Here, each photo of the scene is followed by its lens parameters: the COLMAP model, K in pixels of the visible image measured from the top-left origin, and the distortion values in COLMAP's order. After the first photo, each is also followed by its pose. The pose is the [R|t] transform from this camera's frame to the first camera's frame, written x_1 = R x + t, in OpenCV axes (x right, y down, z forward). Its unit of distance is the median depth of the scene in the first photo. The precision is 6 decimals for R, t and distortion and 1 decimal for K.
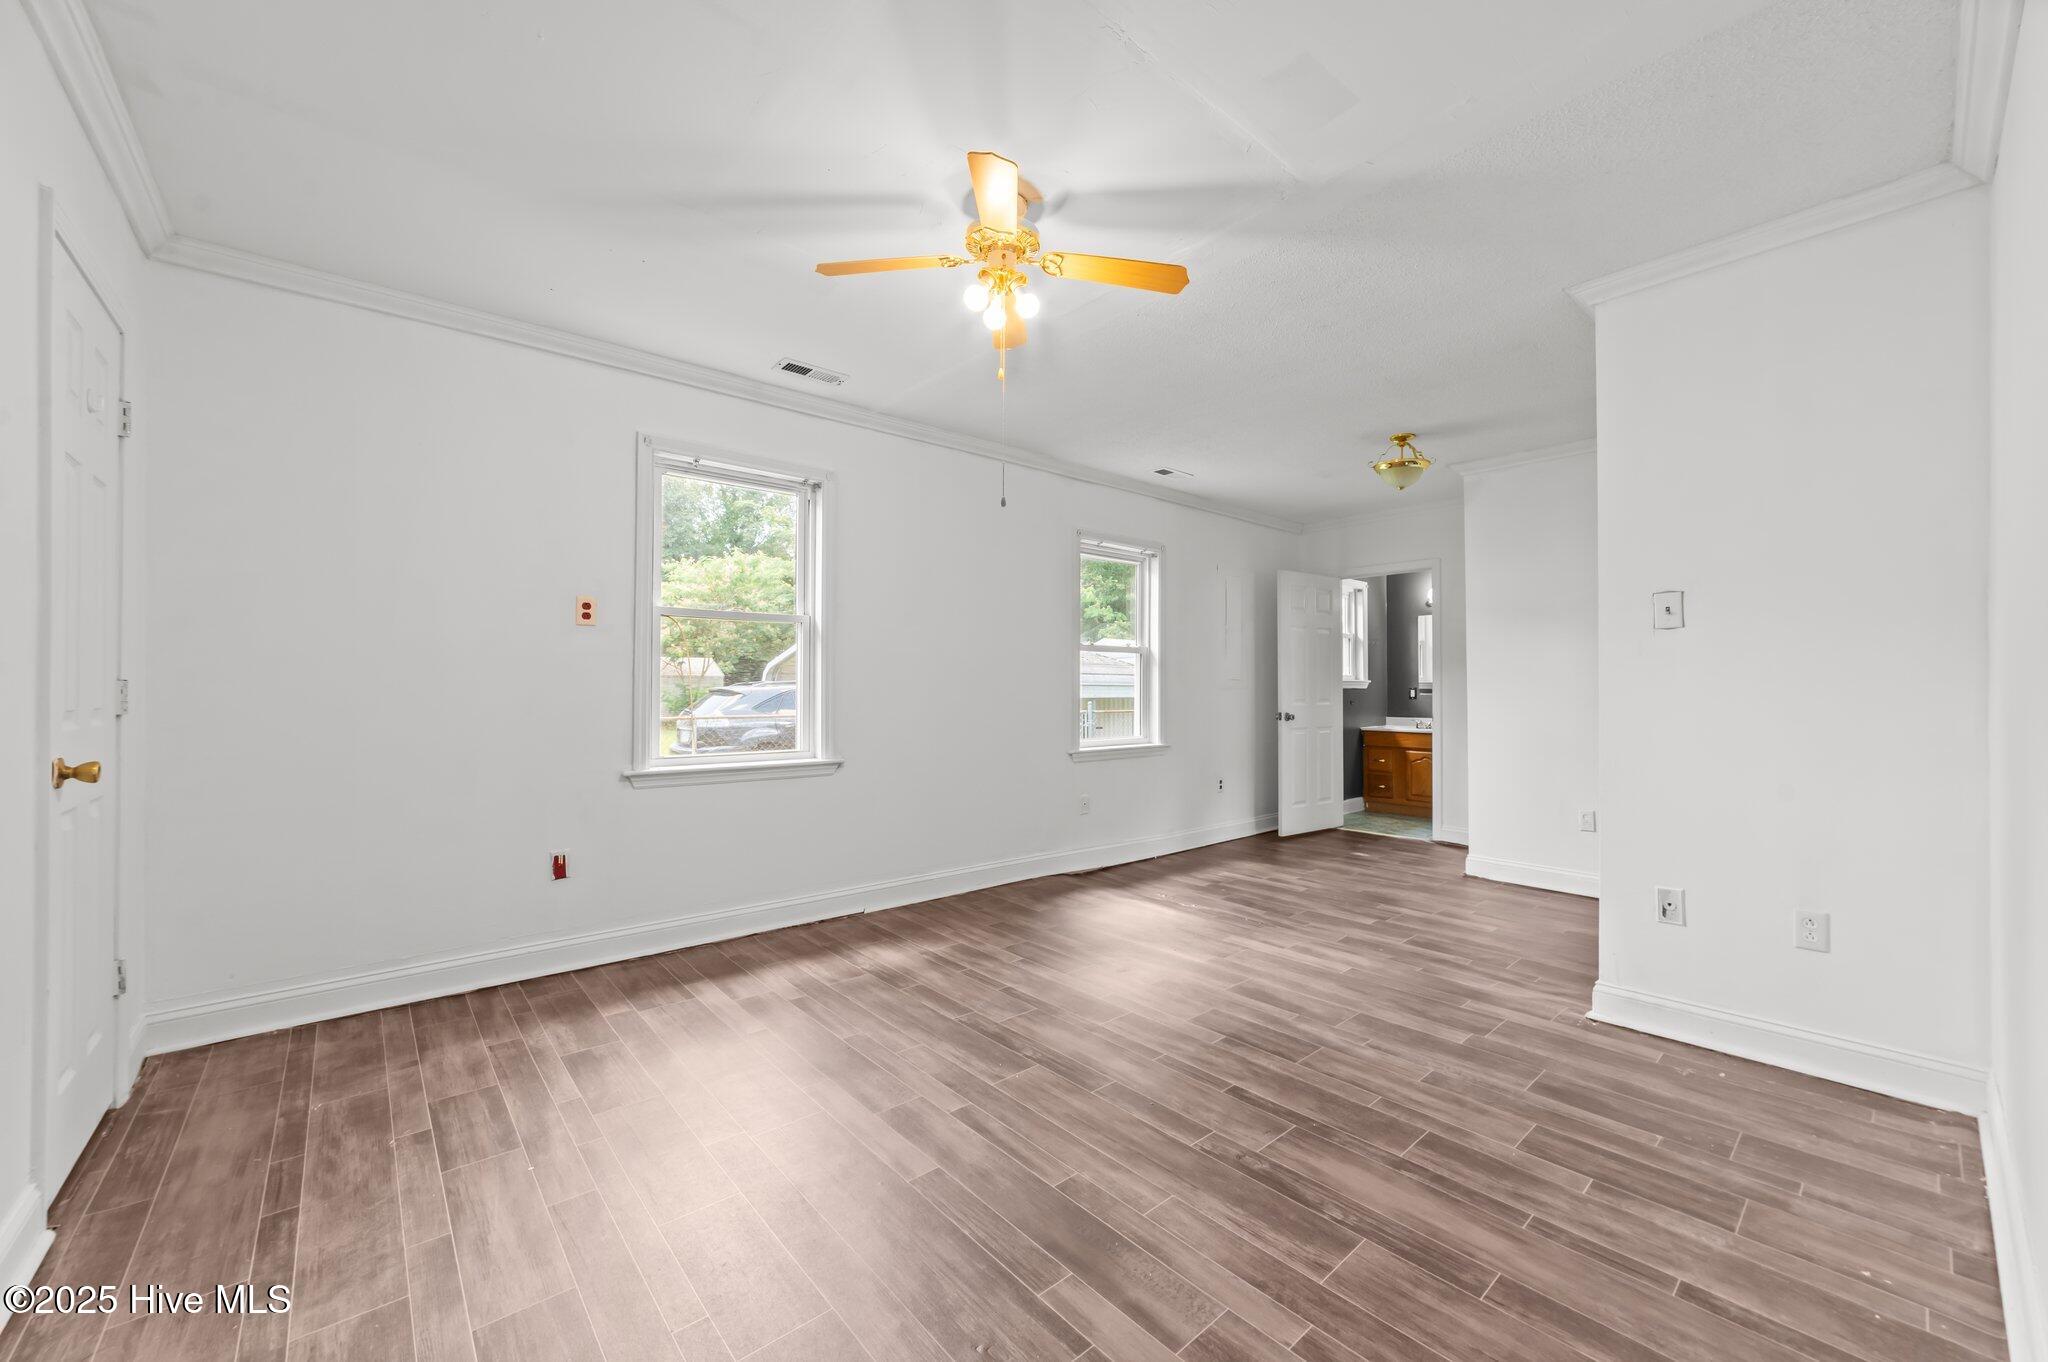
lens RADIAL K [[789.4, 0, 1020.4], [0, 789.4, 624.8], [0, 0, 1]] dist [-0.009948, -0.000170]
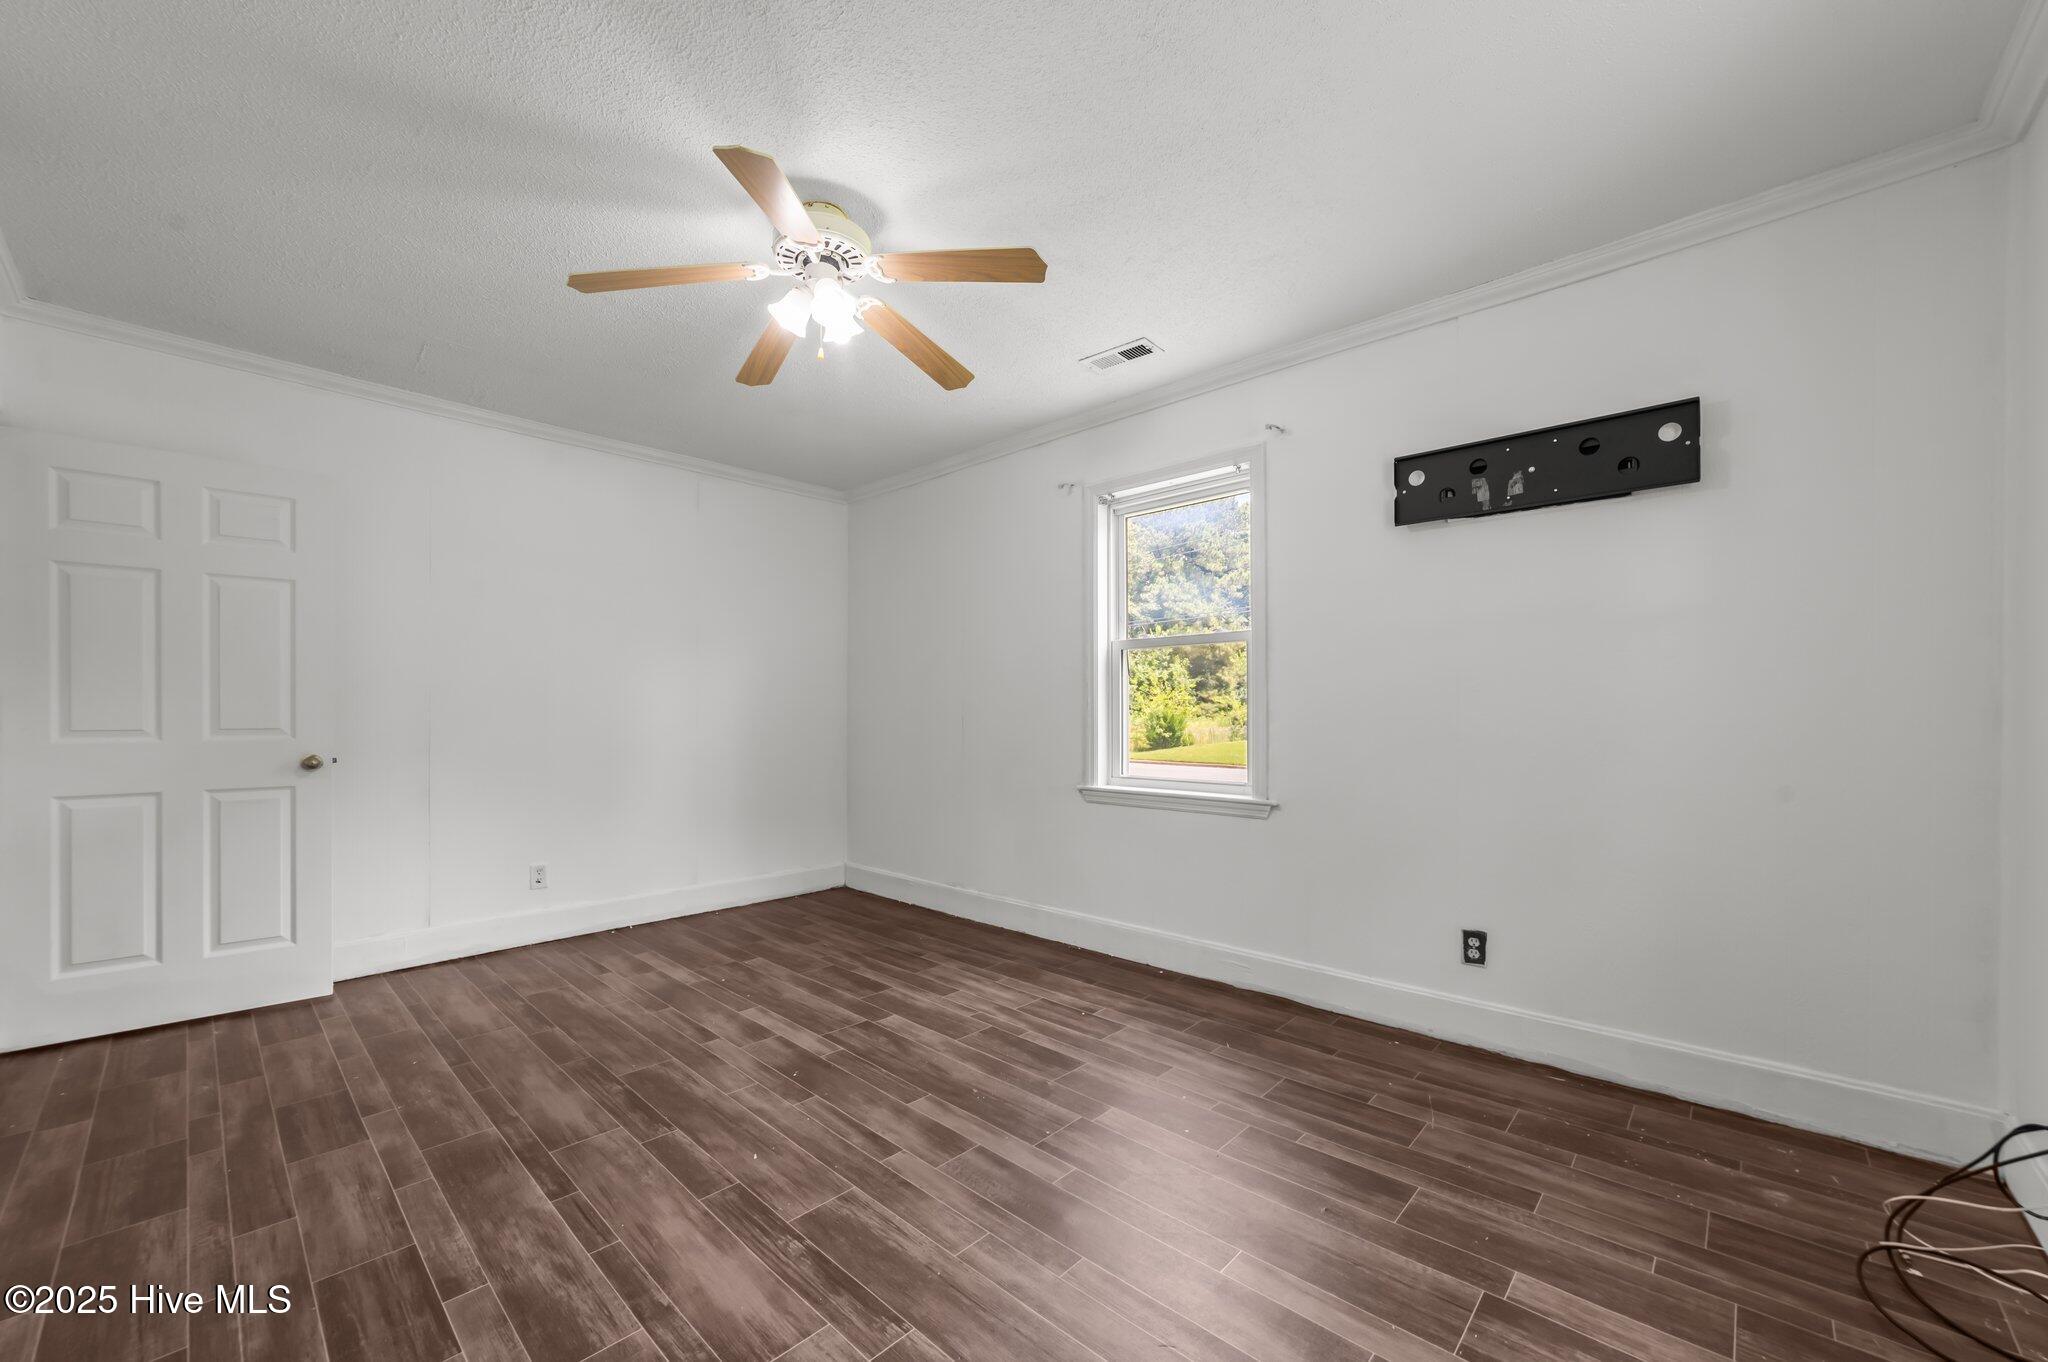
lens RADIAL K [[796.1, 0, 1021.9], [0, 796.1, 714.4], [0, 0, 1]] dist [-0.011433, 0.000460]
pose [[-0.993941, 0.001499, -0.109905, -0.136327], [0.009693, 0.997207, -0.074055, 0.166368], [0.109487, -0.074671, -0.991179, 2.129085]]
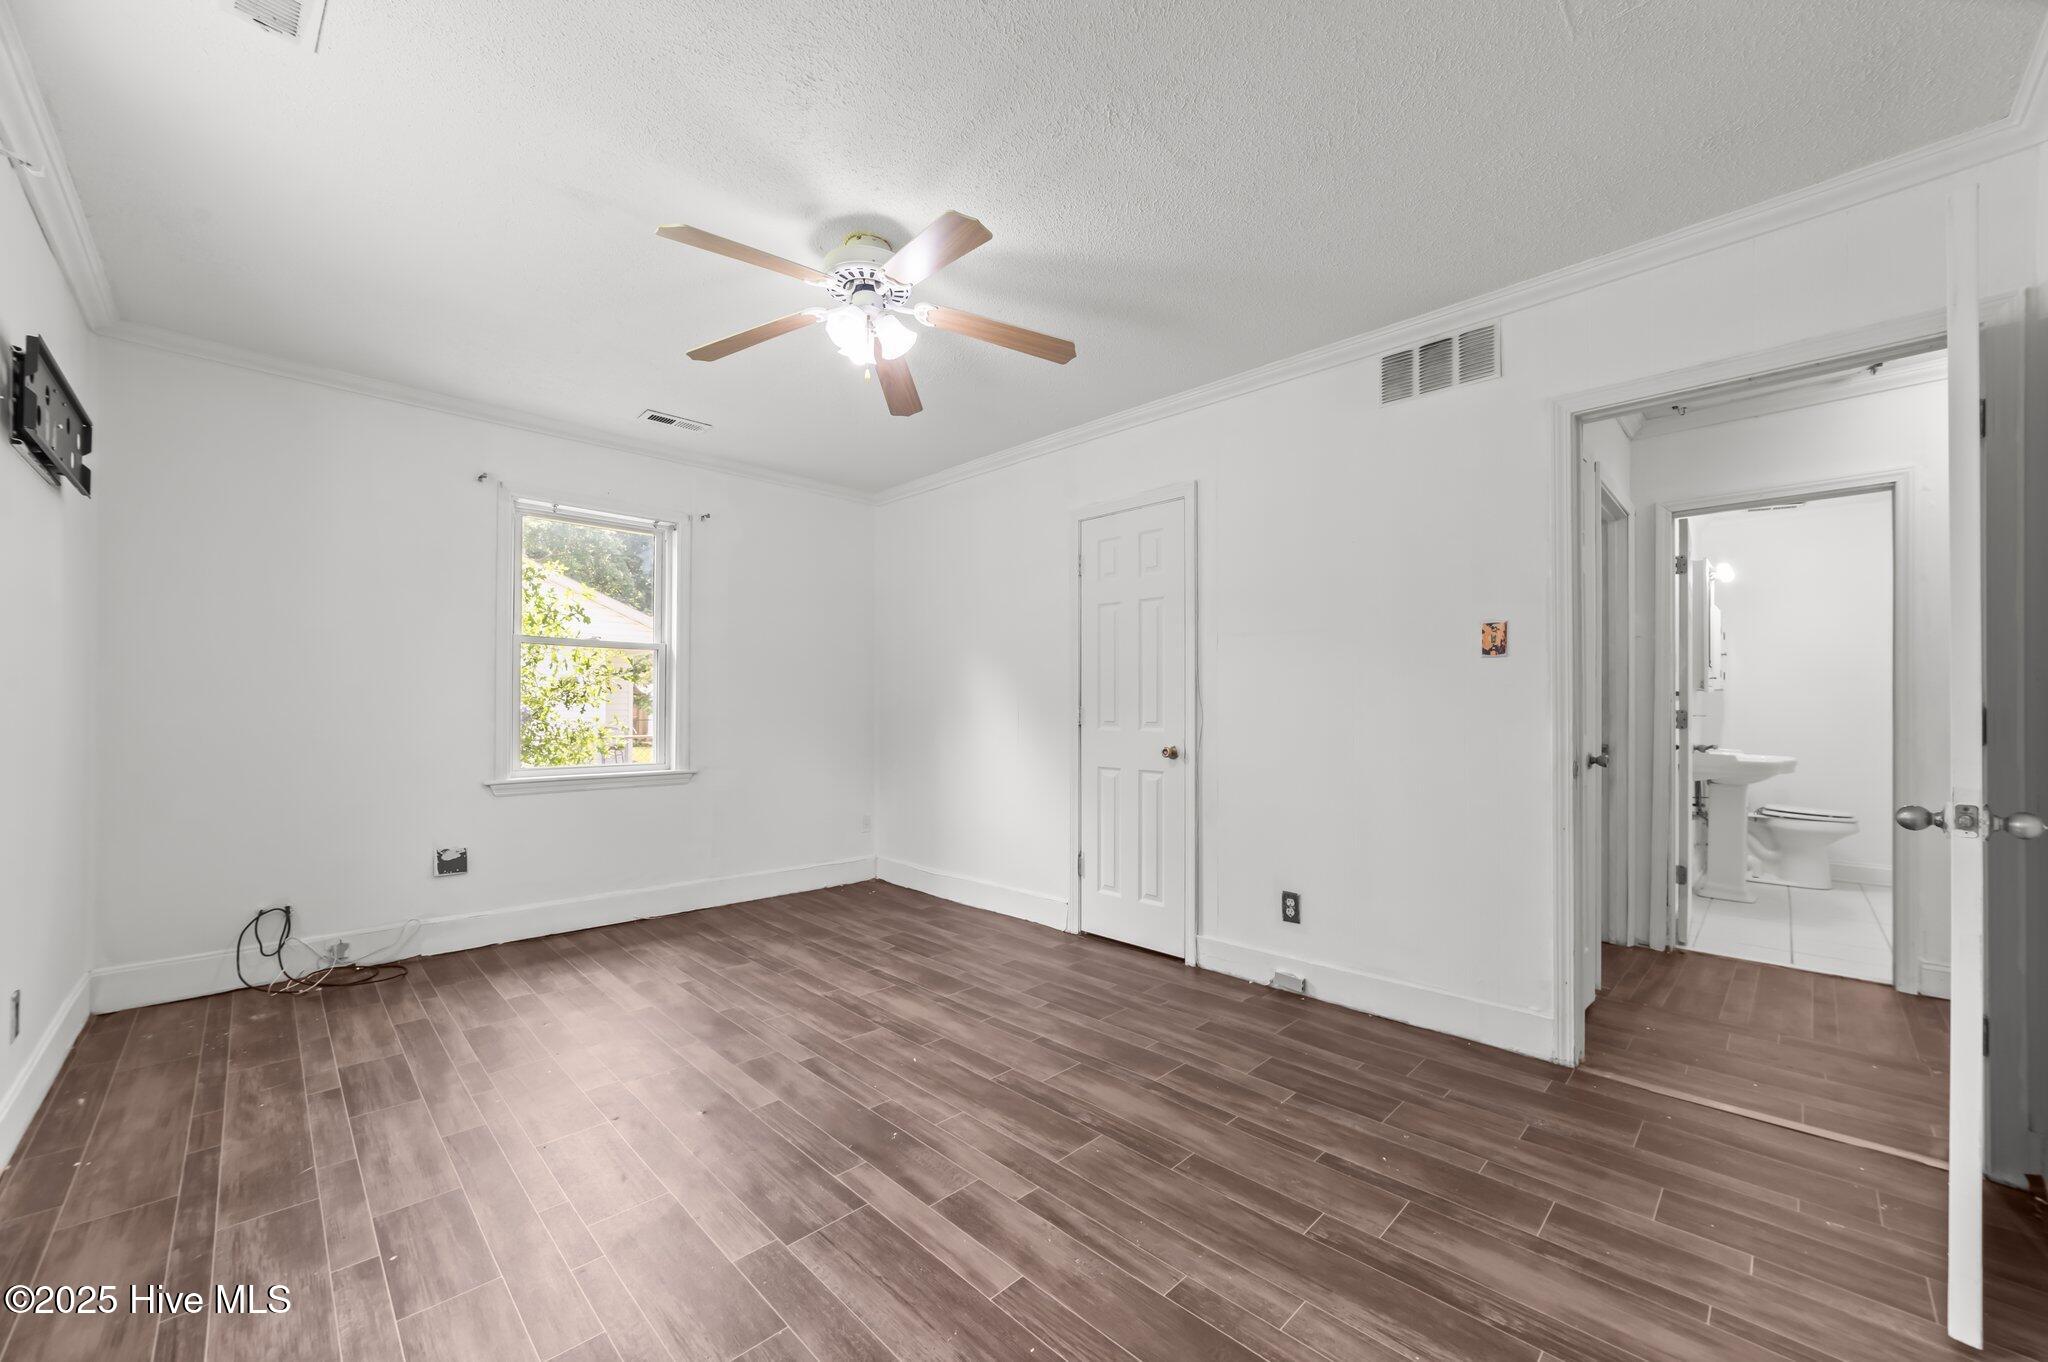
lens RADIAL K [[781.3, 0, 1024.0], [0, 781.3, 681.0], [0, 0, 1]] dist [-0.010050, 0.000789]
pose [[0.997205, 0.005637, 0.074500, 0.170513], [-0.008811, 0.999064, 0.042345, -0.015345], [-0.074192, -0.042883, 0.996322, -0.195485]]
